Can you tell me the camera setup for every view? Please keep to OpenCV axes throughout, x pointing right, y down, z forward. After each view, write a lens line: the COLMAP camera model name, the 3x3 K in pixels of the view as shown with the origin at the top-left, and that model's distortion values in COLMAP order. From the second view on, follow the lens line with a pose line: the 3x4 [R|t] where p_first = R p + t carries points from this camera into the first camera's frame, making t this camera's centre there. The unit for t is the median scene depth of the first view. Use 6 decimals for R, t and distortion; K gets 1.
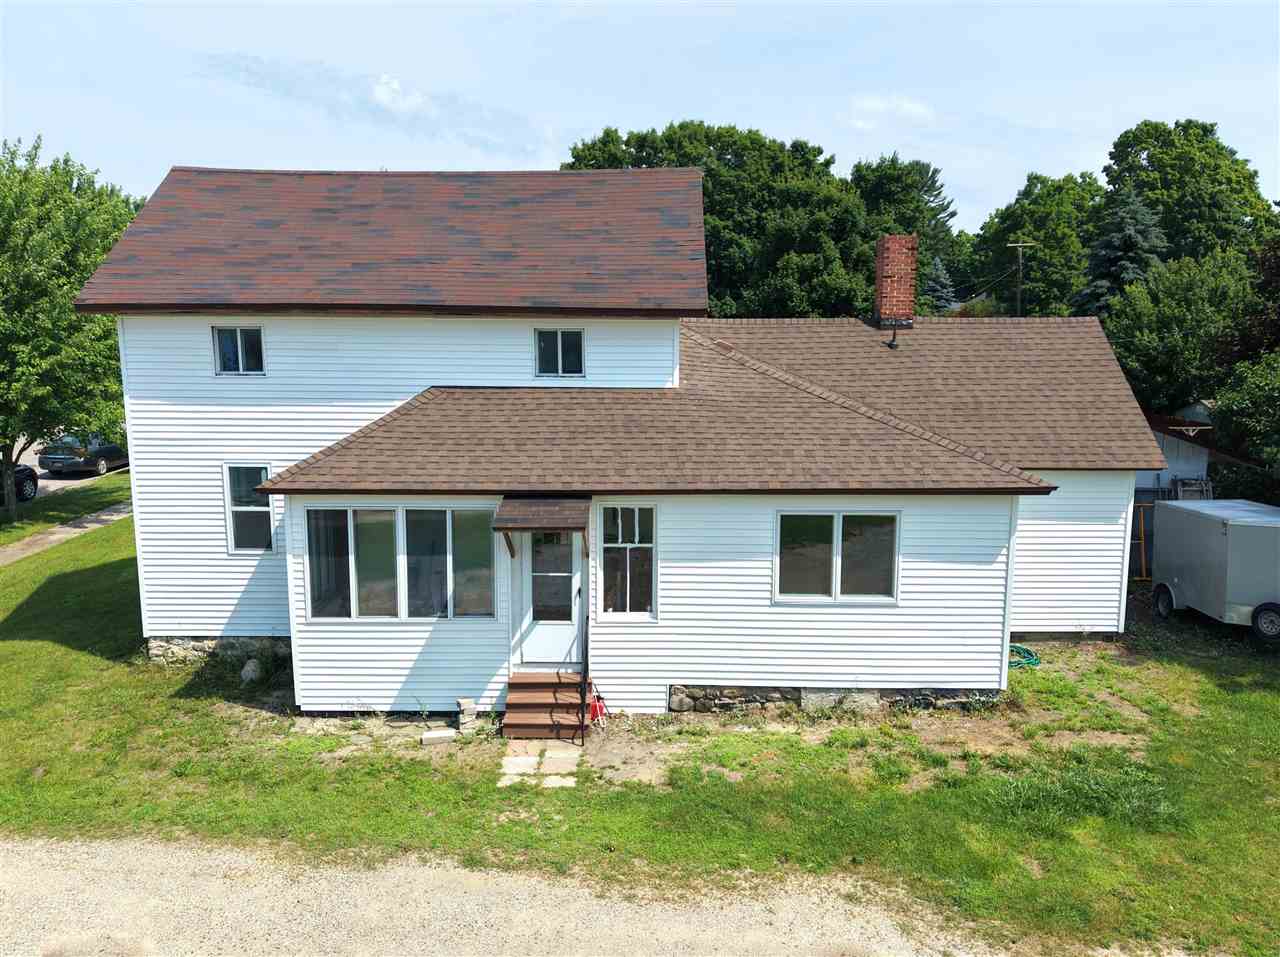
lens RADIAL K [[955.9, 0, 648.3], [0, 955.9, 461.6], [0, 0, 1]] dist [0.091778, -0.155185]
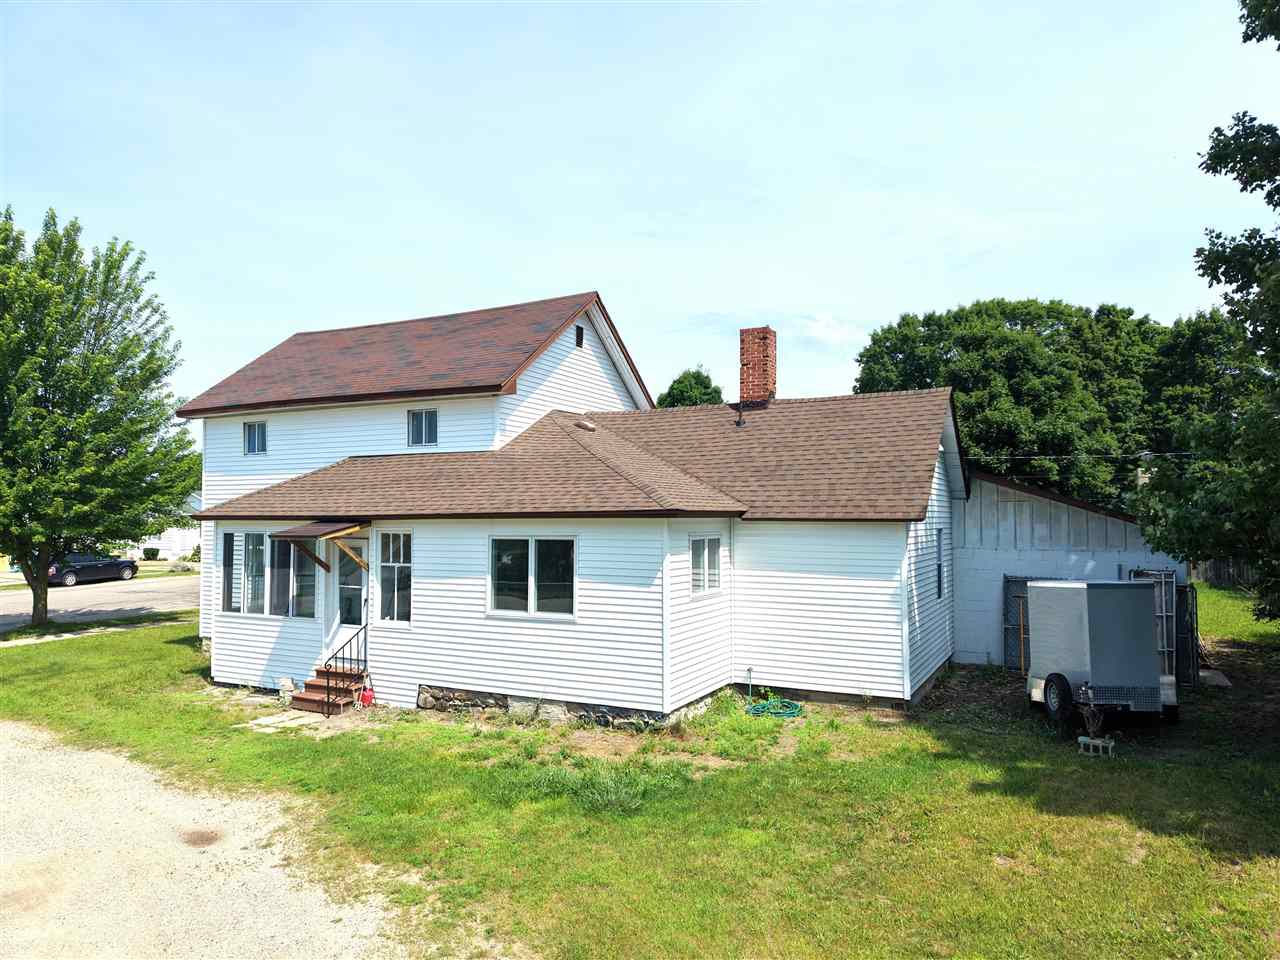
lens RADIAL K [[861.6, 0, 645.2], [0, 861.6, 474.1], [0, 0, 1]] dist [0.064471, -0.093118]
pose [[0.891575, -0.024695, -0.452199, 0.772315], [-0.060090, 0.983232, -0.172172, 0.145332], [0.448868, 0.180677, 0.875142, 0.135183]]
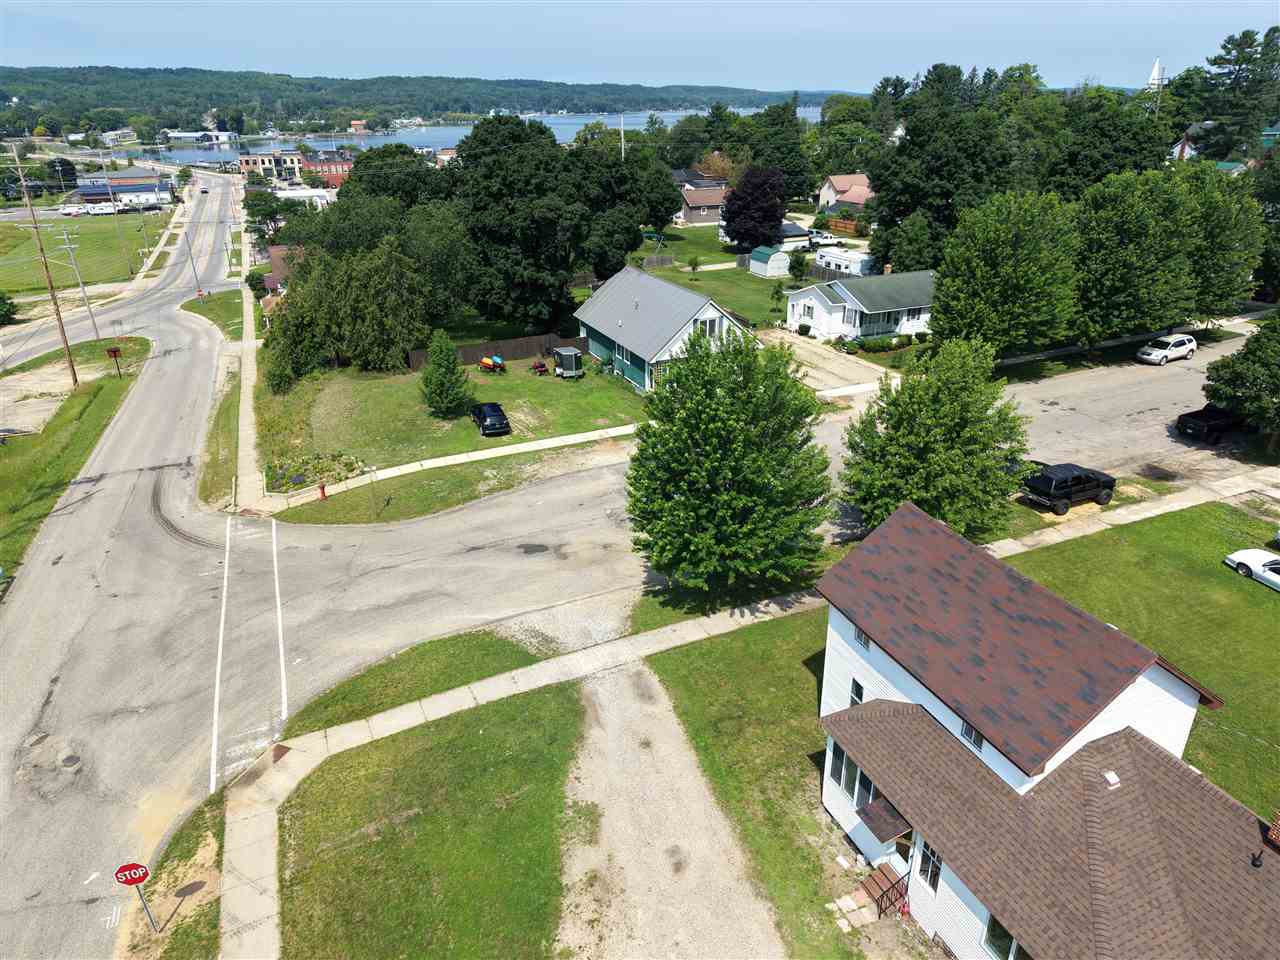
lens RADIAL K [[852.5, 0, 640.0], [0, 852.5, 480.0], [0, 0, 1]] dist [0.034372, -0.028032]
pose [[0.386393, 0.372850, -0.843613, 0.896435], [-0.120491, 0.927217, 0.354613, -1.120366], [0.914430, -0.035372, 0.403195, -0.179406]]
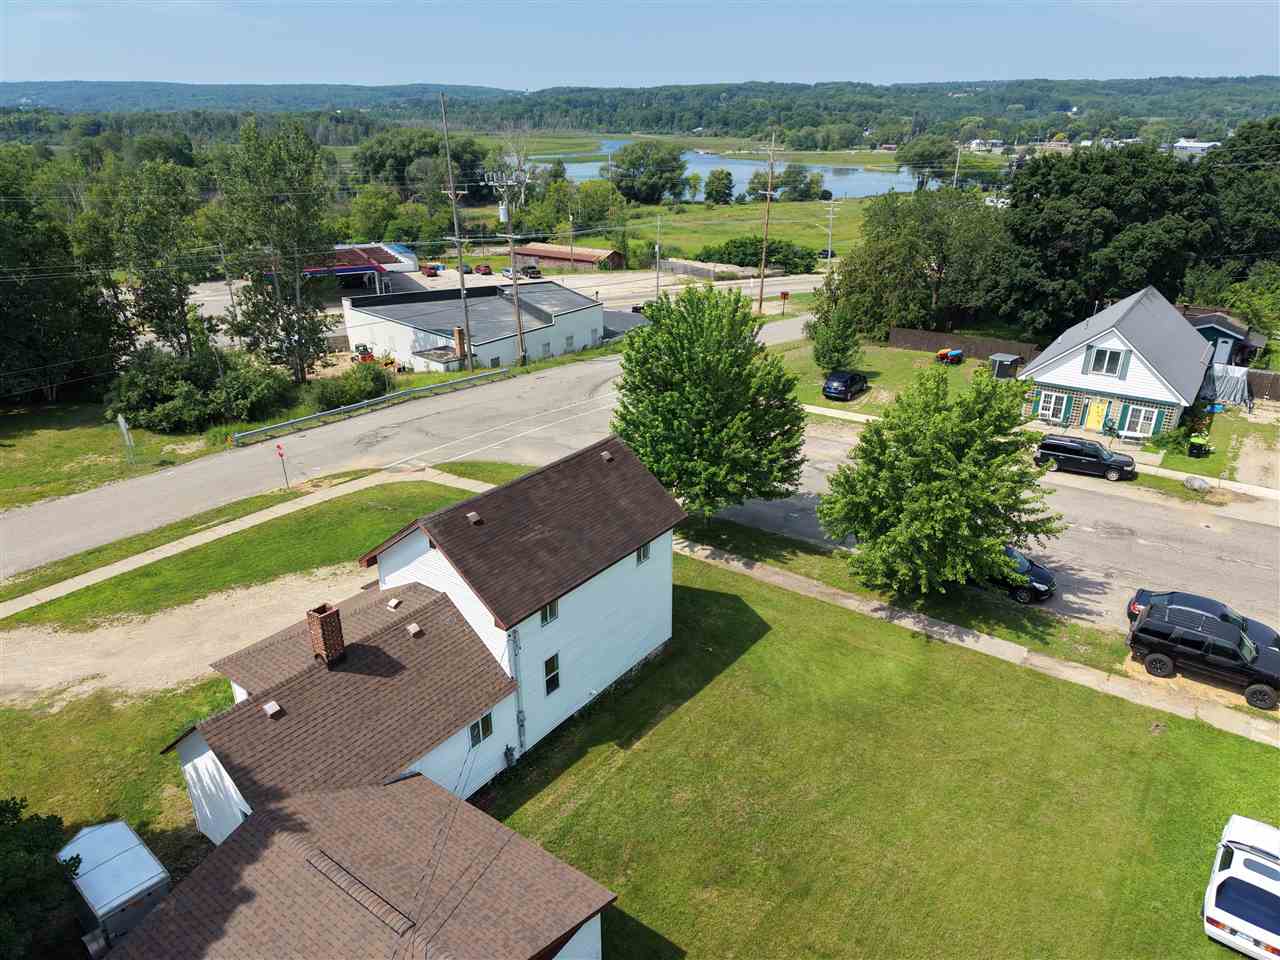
lens RADIAL K [[852.5, 0, 640.0], [0, 852.5, 480.0], [0, 0, 1]] dist [0.034372, -0.028032]
pose [[-0.596807, 0.316089, -0.737502, 1.145434], [-0.111108, 0.877727, 0.466101, -1.405005], [0.794655, 0.360115, -0.488714, 2.571624]]
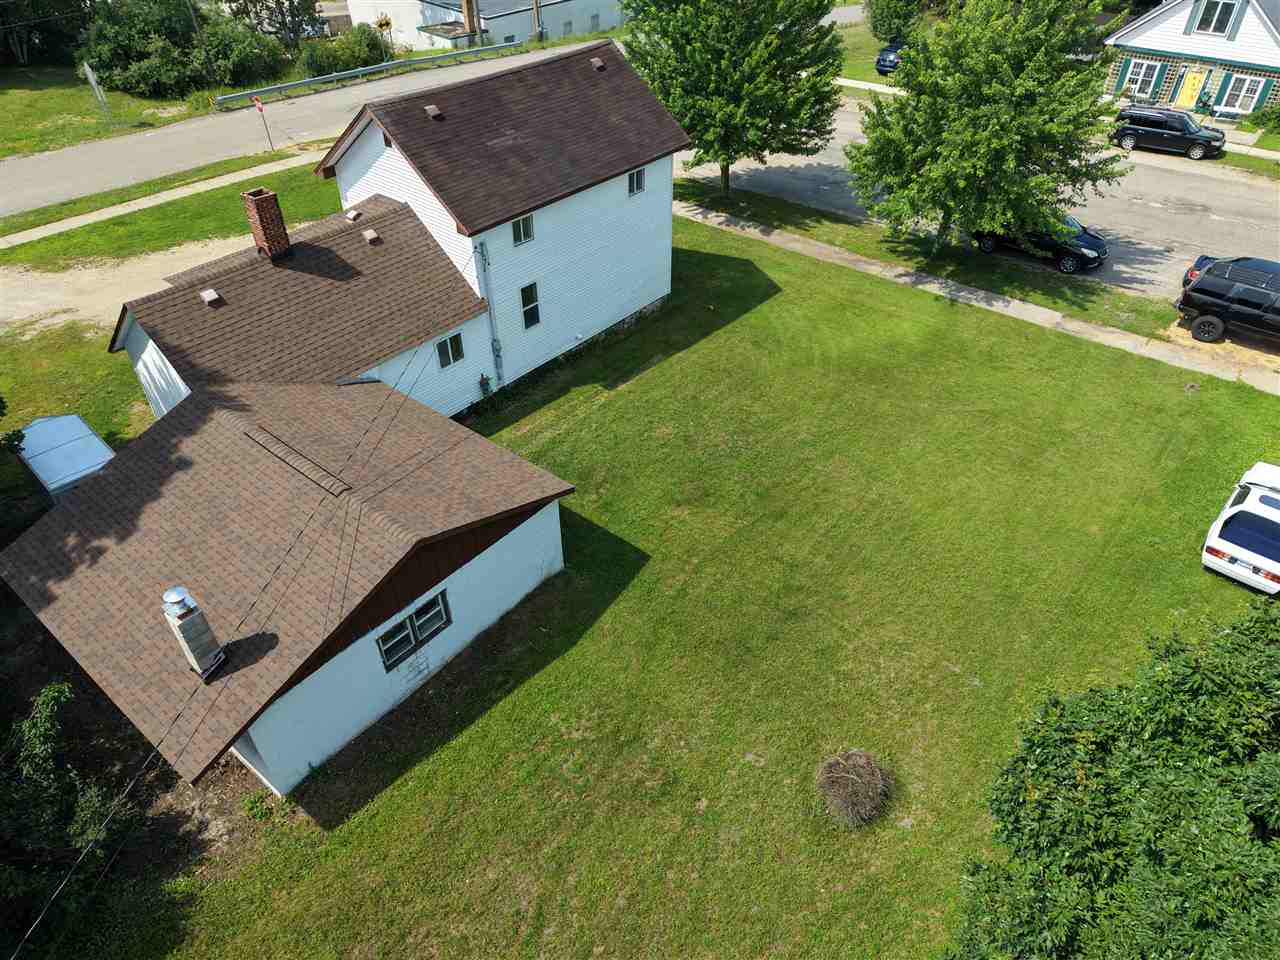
lens RADIAL K [[852.5, 0, 640.0], [0, 852.5, 480.0], [0, 0, 1]] dist [0.034372, -0.028032]
pose [[-0.640816, 0.485556, -0.594634, 1.063480], [-0.106986, 0.710529, 0.695487, -1.081285], [0.760203, 0.509297, -0.403371, 2.715003]]
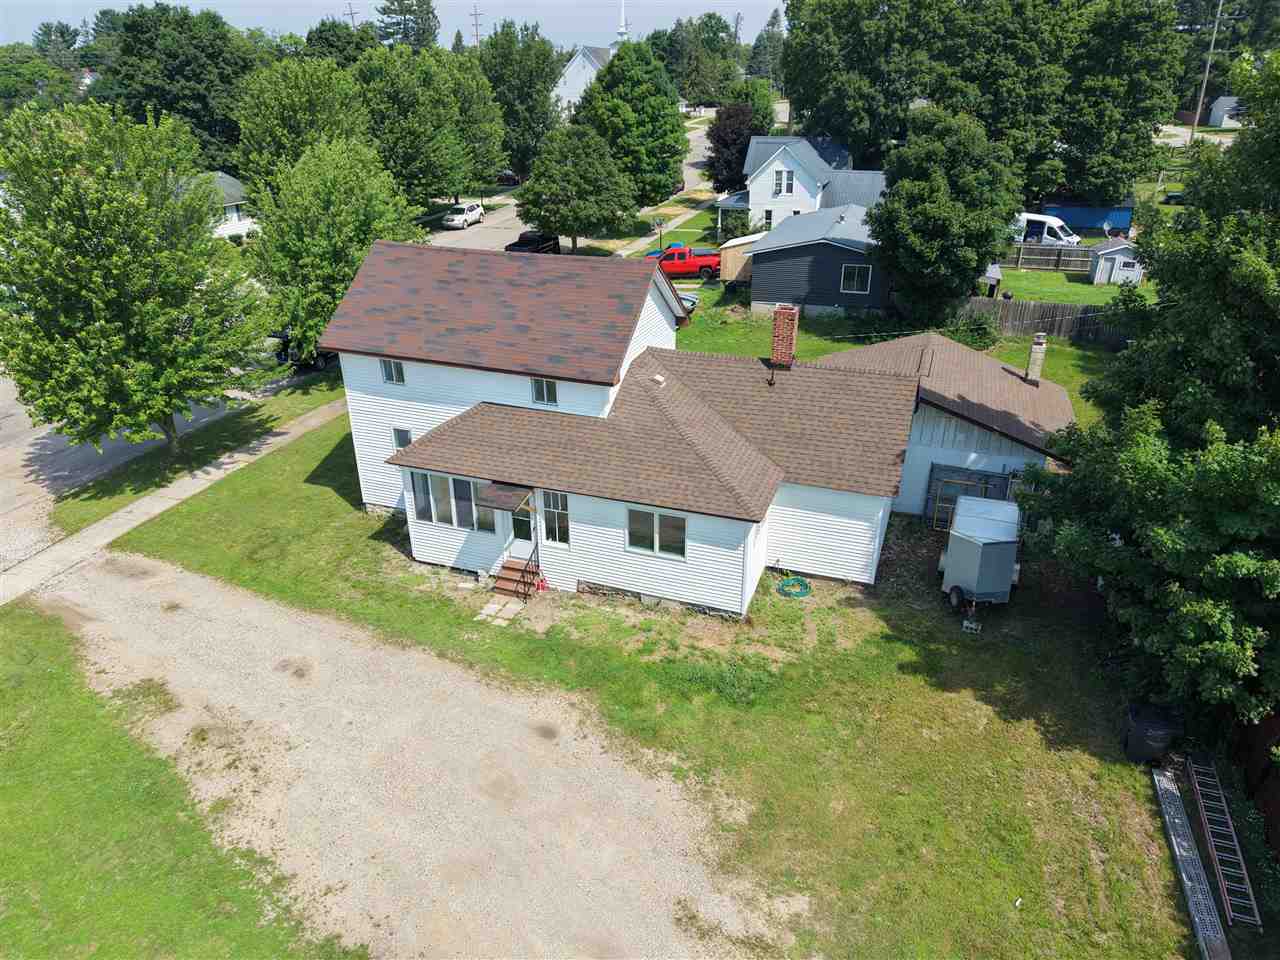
lens RADIAL K [[869.7, 0, 643.1], [0, 869.7, 472.3], [0, 0, 1]] dist [0.031784, -0.031660]
pose [[0.938823, 0.137434, -0.315790, 0.673262], [-0.042663, 0.956274, 0.289343, -0.489841], [0.341747, -0.258169, 0.903636, -0.485305]]
